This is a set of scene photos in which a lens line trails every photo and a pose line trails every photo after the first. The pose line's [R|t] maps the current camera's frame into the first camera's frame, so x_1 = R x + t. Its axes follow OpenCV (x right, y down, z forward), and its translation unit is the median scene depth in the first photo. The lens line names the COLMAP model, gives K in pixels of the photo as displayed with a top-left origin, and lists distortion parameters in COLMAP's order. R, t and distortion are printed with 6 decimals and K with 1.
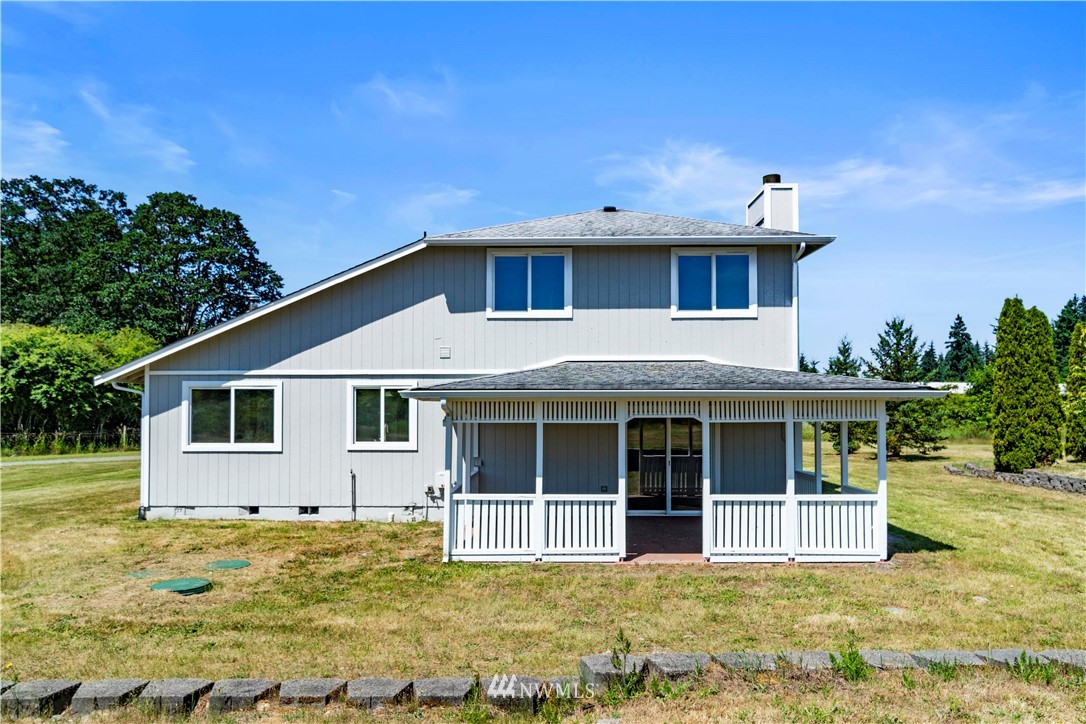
lens RADIAL K [[736.4, 0, 539.0], [0, 736.4, 372.5], [0, 0, 1]] dist [-0.006327, 0.002385]
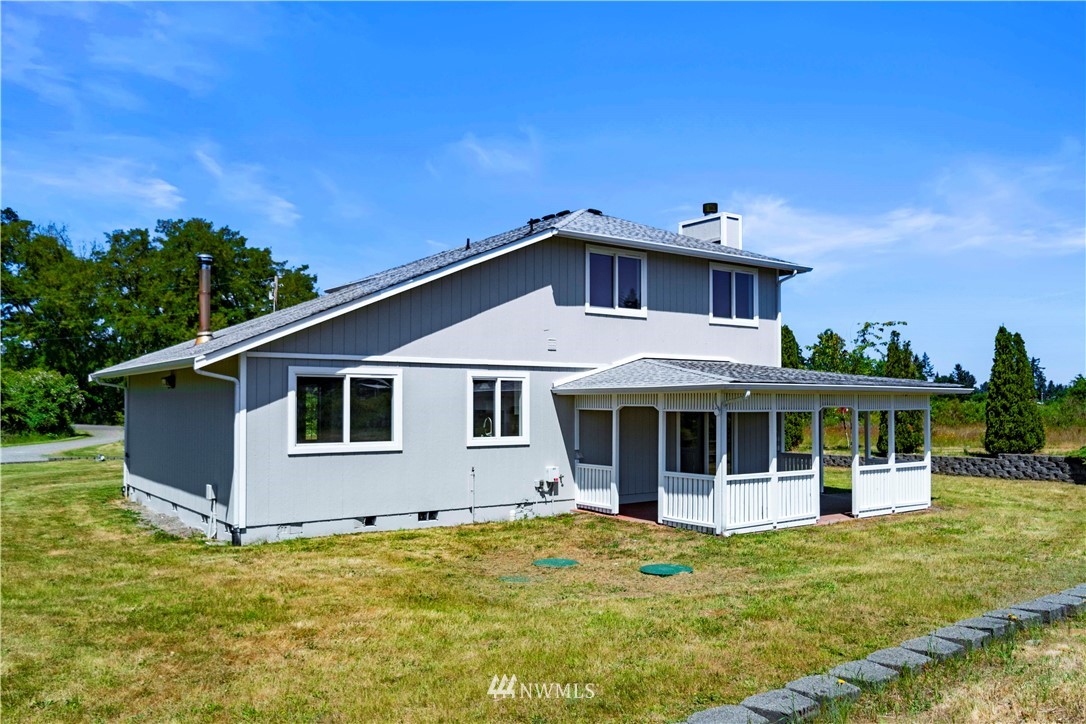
lens RADIAL K [[858.3, 0, 545.1], [0, 858.3, 375.2], [0, 0, 1]] dist [0.003380, -0.001886]
pose [[0.789892, 0.022414, 0.612837, -0.837504], [-0.028202, 0.999602, -0.000210, 0.014020], [-0.612598, -0.017117, 0.790210, 0.098589]]
